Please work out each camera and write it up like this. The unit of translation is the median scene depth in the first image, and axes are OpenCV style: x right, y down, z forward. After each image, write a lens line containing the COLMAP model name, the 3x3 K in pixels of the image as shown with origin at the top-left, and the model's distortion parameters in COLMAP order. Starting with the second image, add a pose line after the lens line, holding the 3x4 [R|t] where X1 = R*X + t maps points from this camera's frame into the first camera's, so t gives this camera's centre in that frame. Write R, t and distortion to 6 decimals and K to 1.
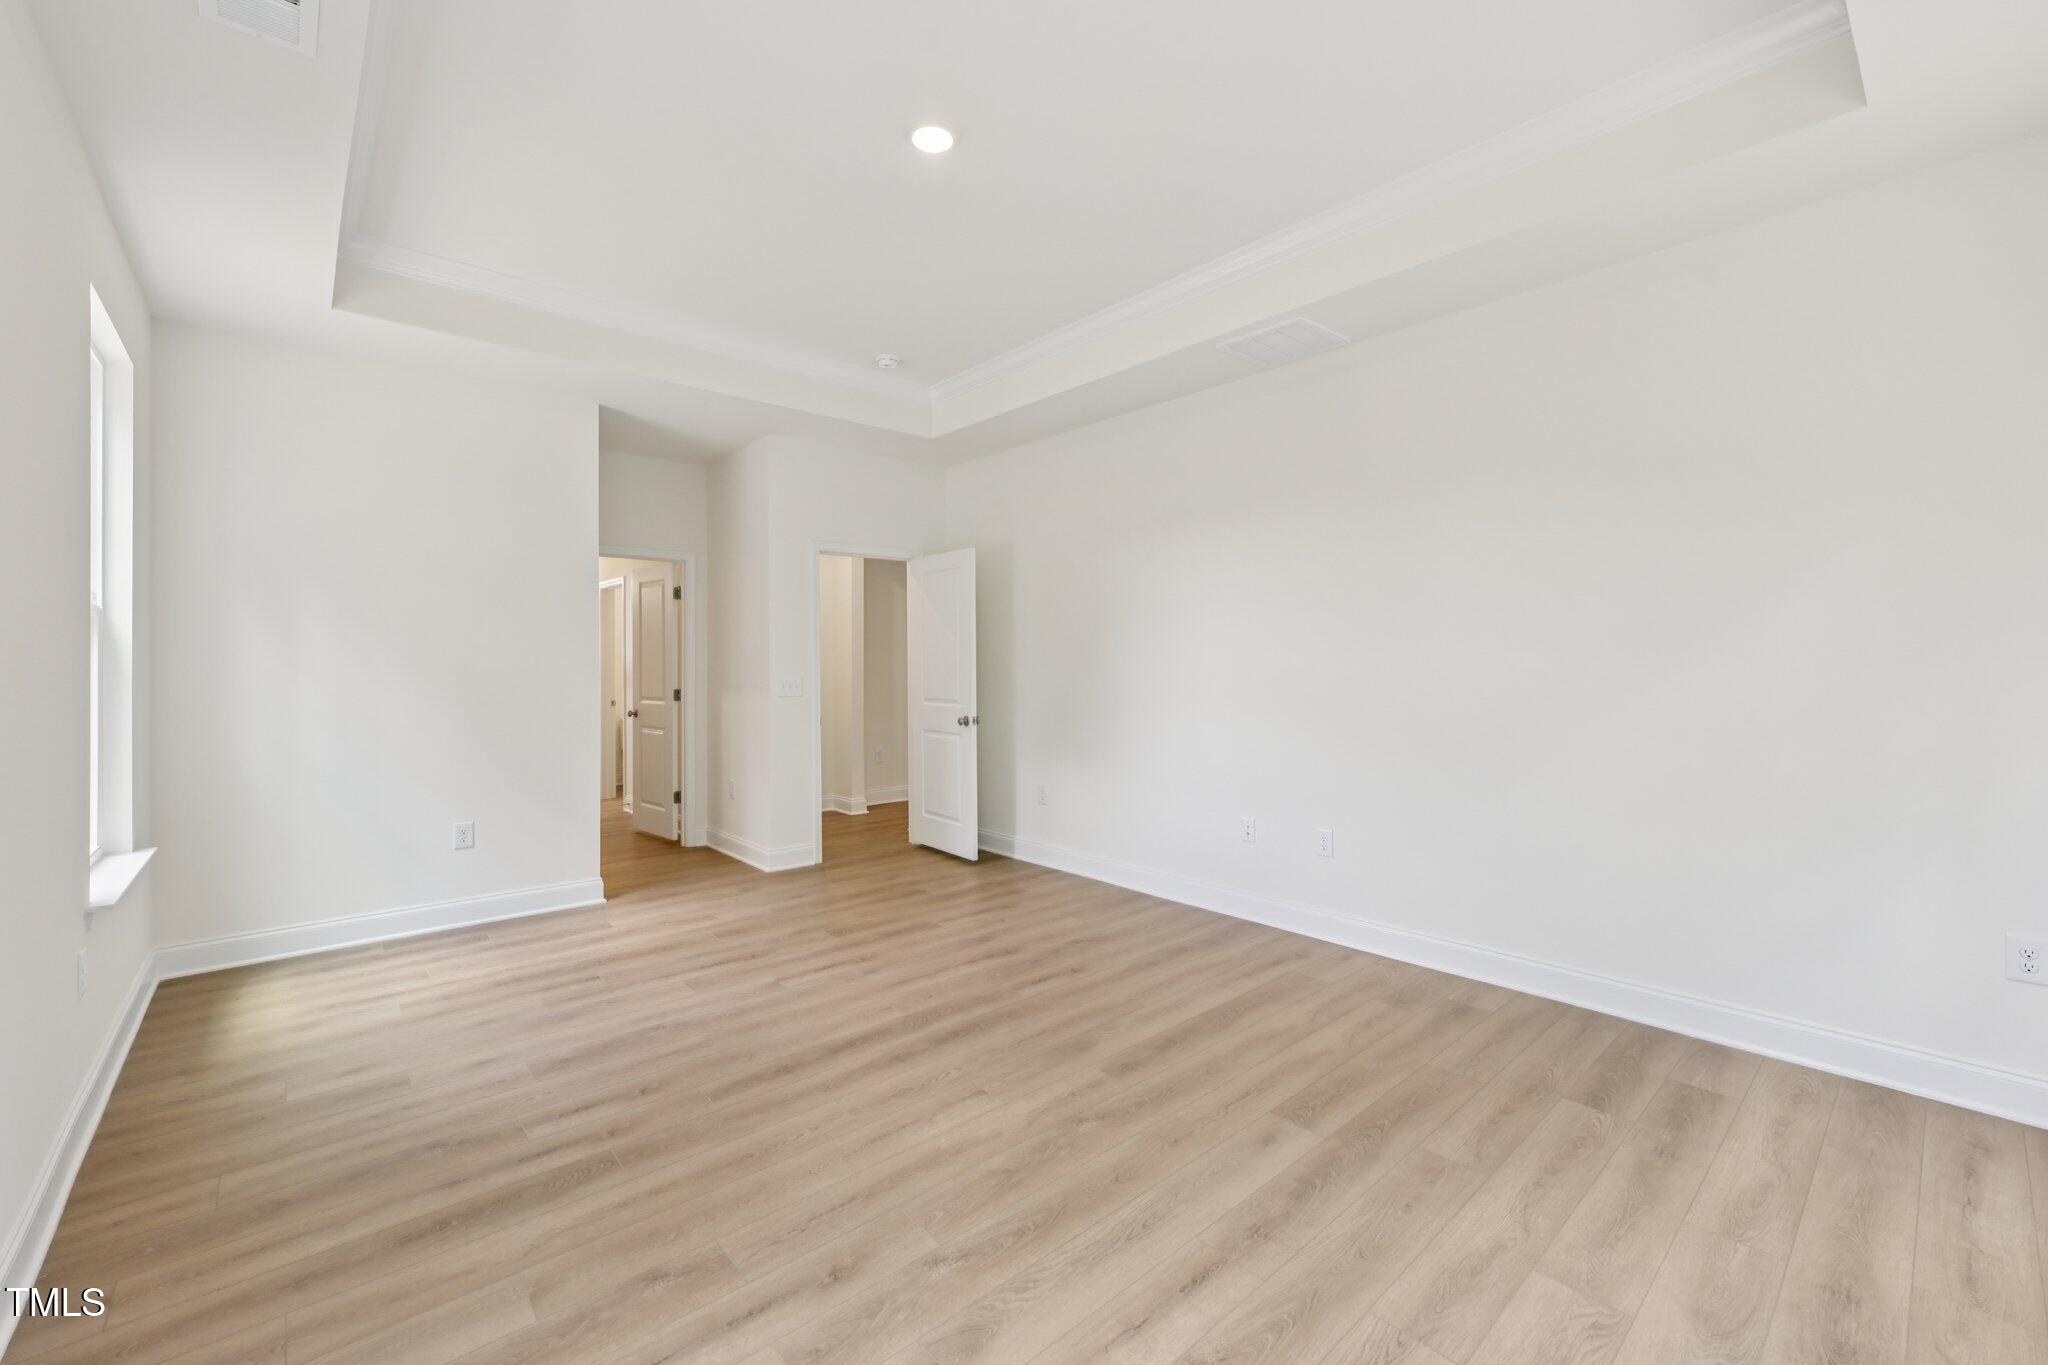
lens RADIAL K [[832.8, 0, 1012.2], [0, 832.8, 662.8], [0, 0, 1]] dist [-0.003191, -0.000020]
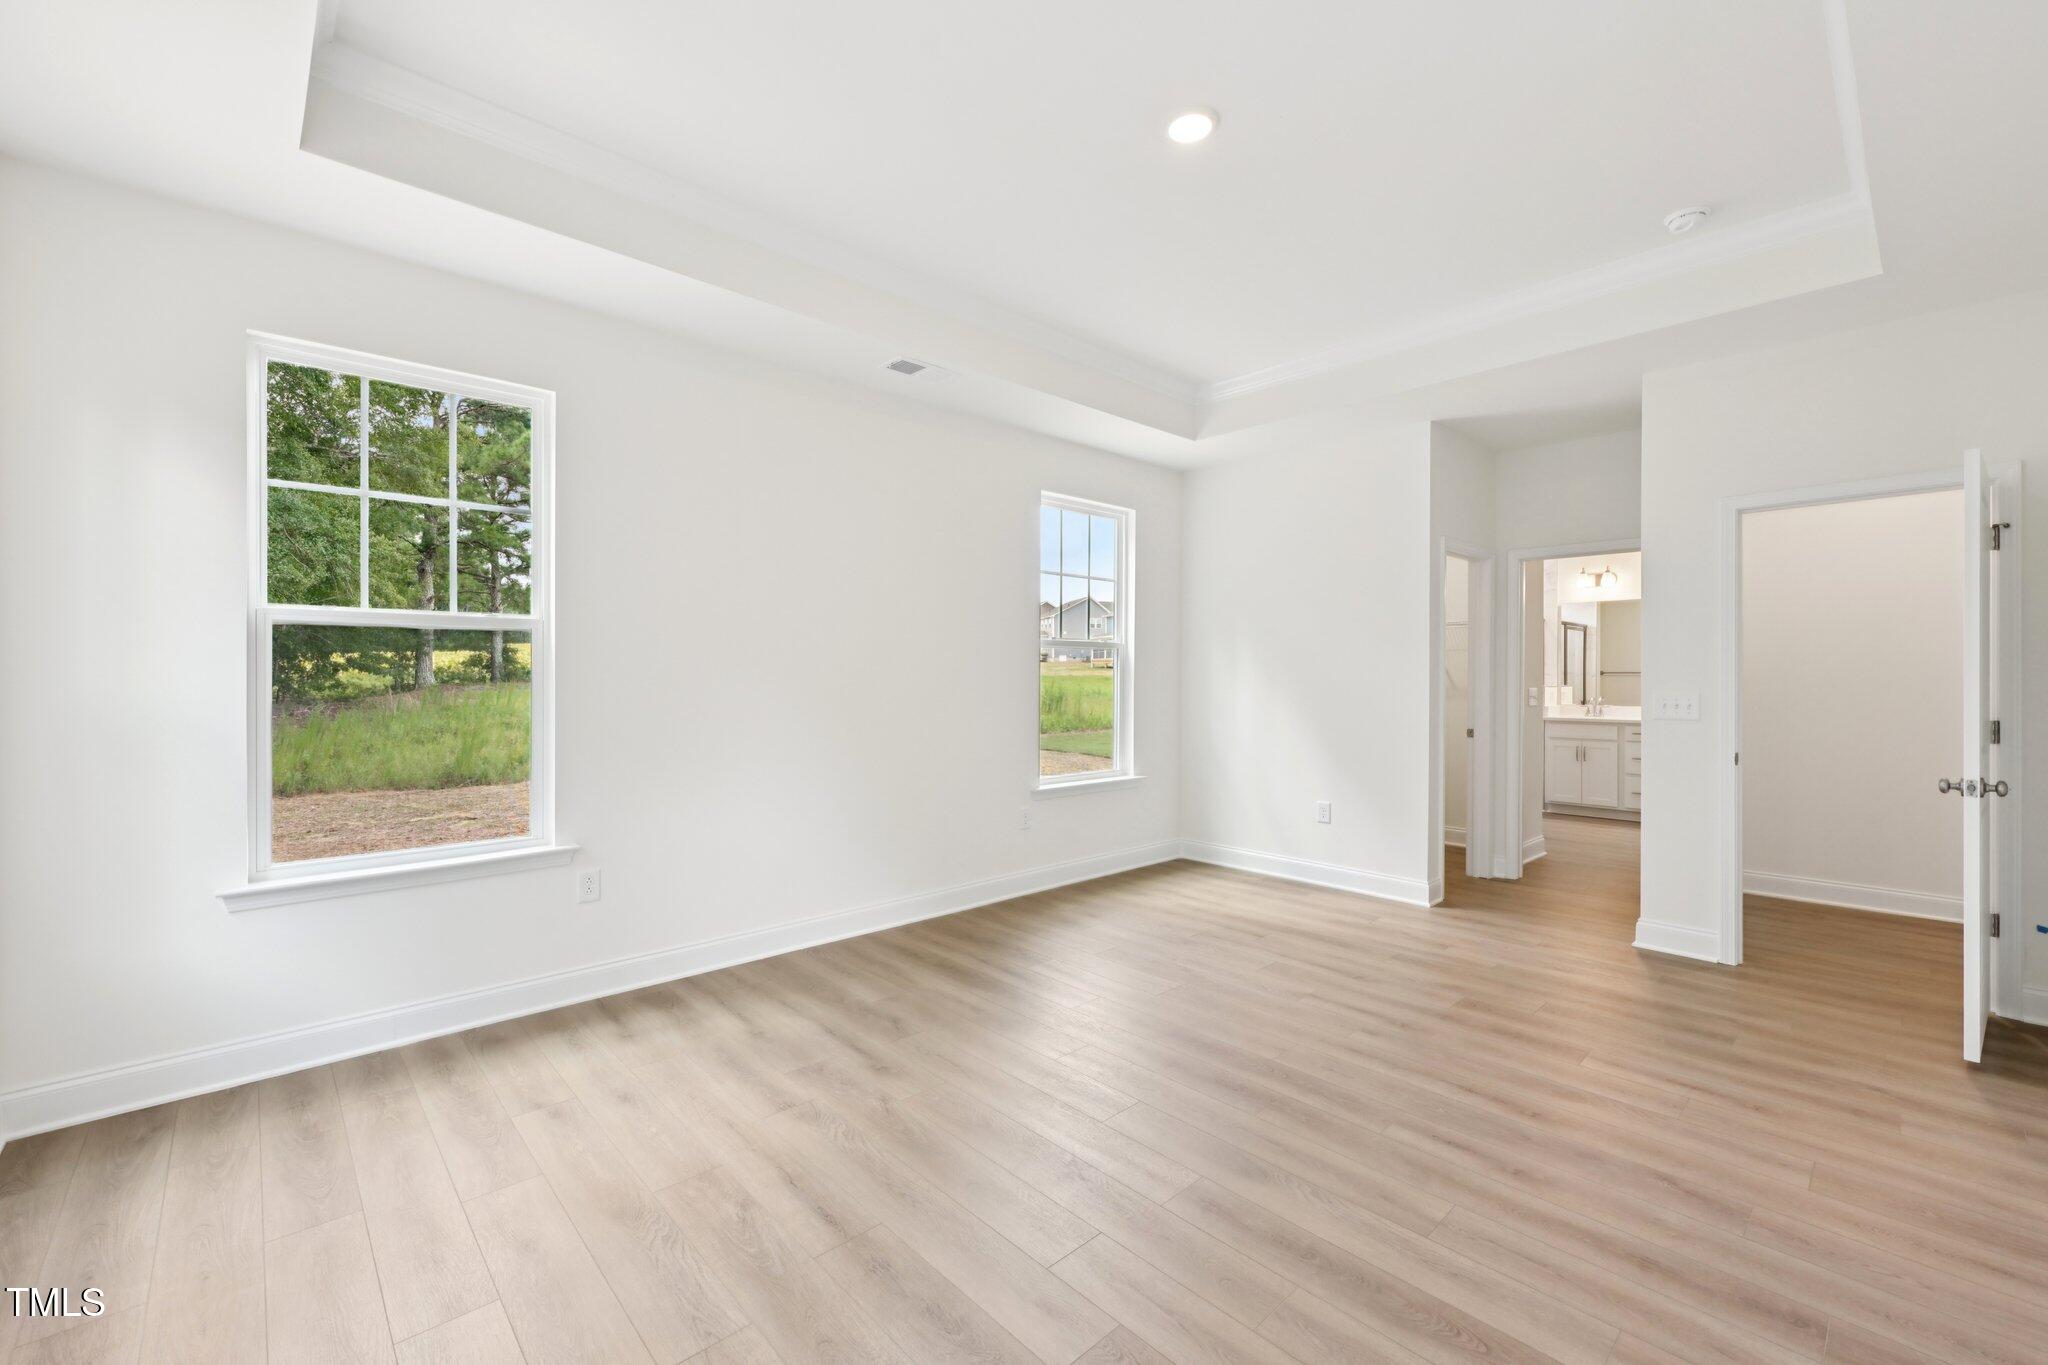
lens RADIAL K [[832.8, 0, 1021.9], [0, 832.8, 680.6], [0, 0, 1]] dist [-0.003191, -0.000020]
pose [[0.032521, 0.011283, -0.999407, 0.722010], [0.000350, 0.999936, 0.011301, -0.004224], [0.999471, -0.000717, 0.032515, 0.650257]]
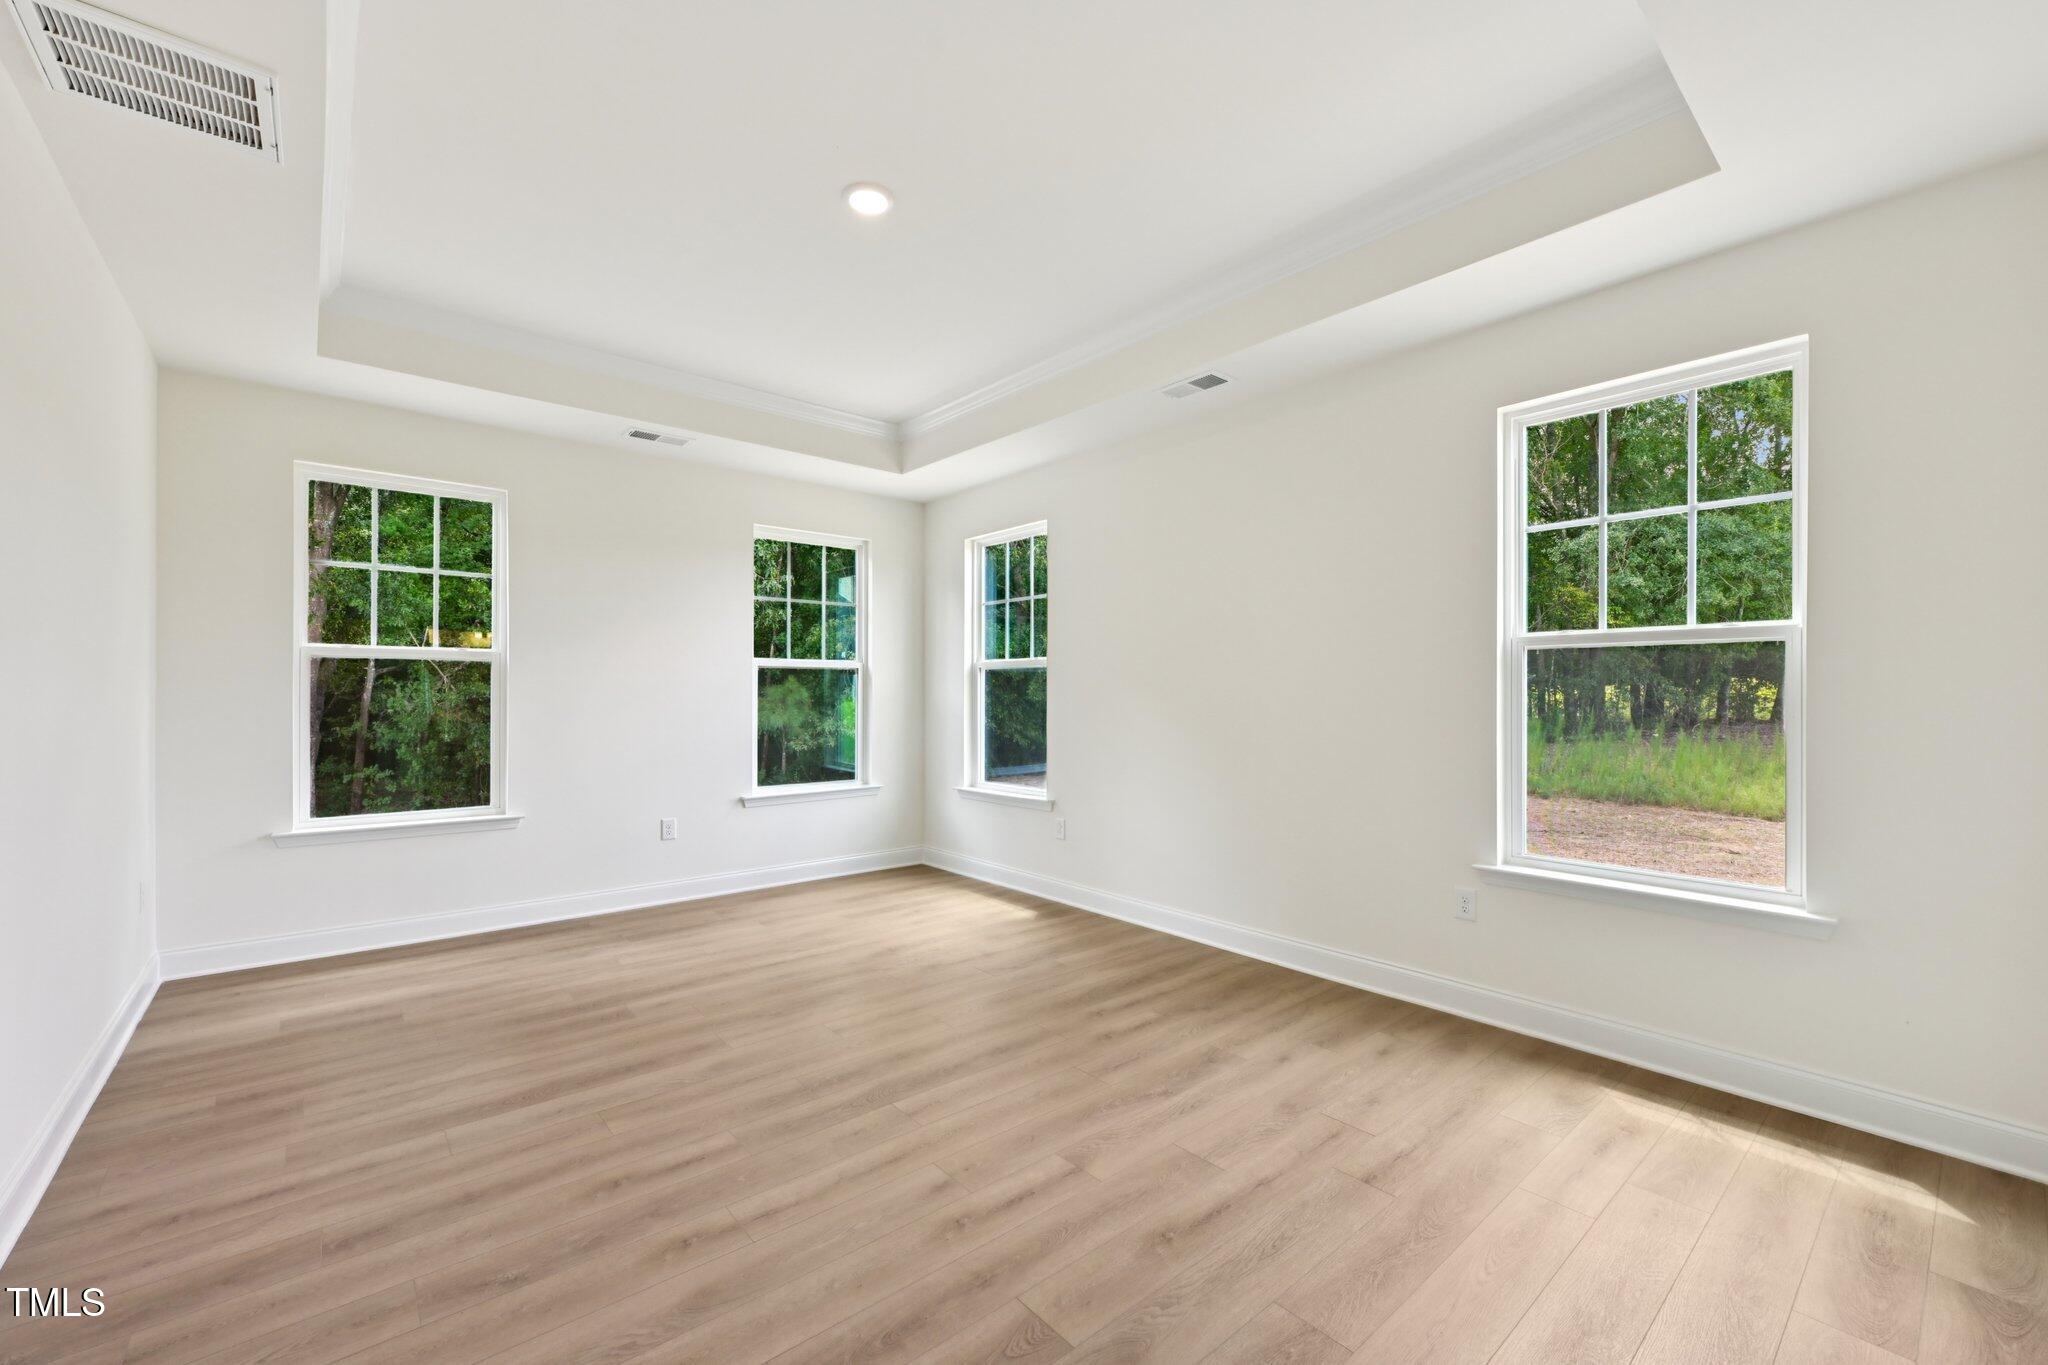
lens RADIAL K [[832.8, 0, 1029.7], [0, 832.8, 689.8], [0, 0, 1]] dist [-0.003191, -0.000020]
pose [[-0.999998, 0.001691, 0.001188, -0.253254], [0.001686, 0.999990, -0.004075, 0.001887], [-0.001195, -0.004073, -0.999991, 1.732516]]
